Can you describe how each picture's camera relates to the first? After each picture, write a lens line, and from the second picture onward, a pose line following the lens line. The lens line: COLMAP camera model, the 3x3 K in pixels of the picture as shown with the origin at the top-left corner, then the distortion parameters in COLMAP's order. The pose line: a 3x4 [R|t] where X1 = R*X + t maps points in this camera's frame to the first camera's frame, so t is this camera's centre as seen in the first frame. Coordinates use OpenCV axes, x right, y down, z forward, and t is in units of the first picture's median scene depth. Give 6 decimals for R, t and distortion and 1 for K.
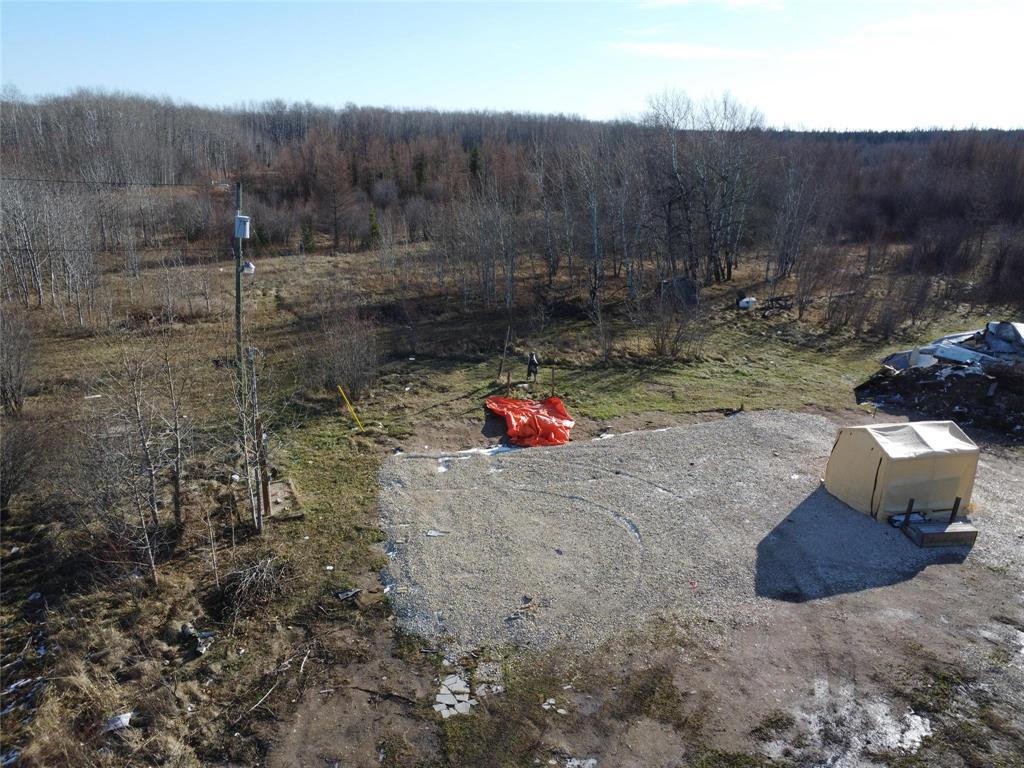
lens RADIAL K [[753.5, 0, 510.7], [0, 753.5, 381.6], [0, 0, 1]] dist [-0.131788, 0.213325]
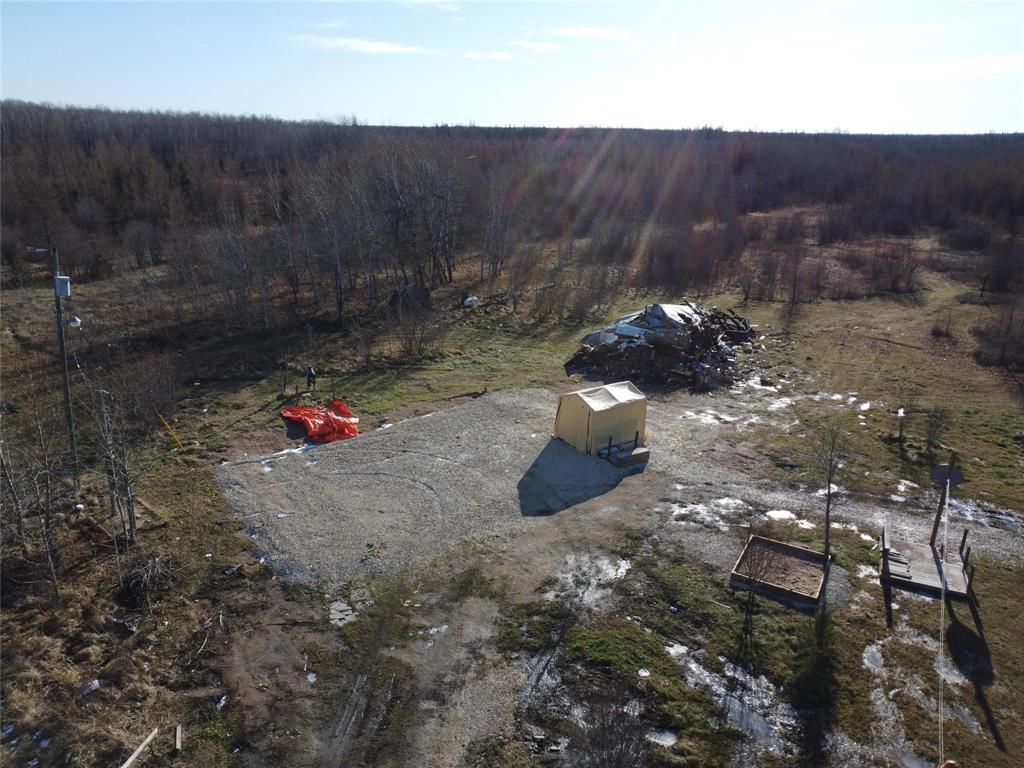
lens RADIAL K [[753.5, 0, 510.7], [0, 753.5, 381.6], [0, 0, 1]] dist [-0.131788, 0.213325]
pose [[0.925391, -0.120247, 0.359434, -0.149713], [0.118018, 0.992610, 0.028227, -0.014631], [-0.360172, 0.016298, 0.932743, -0.296106]]
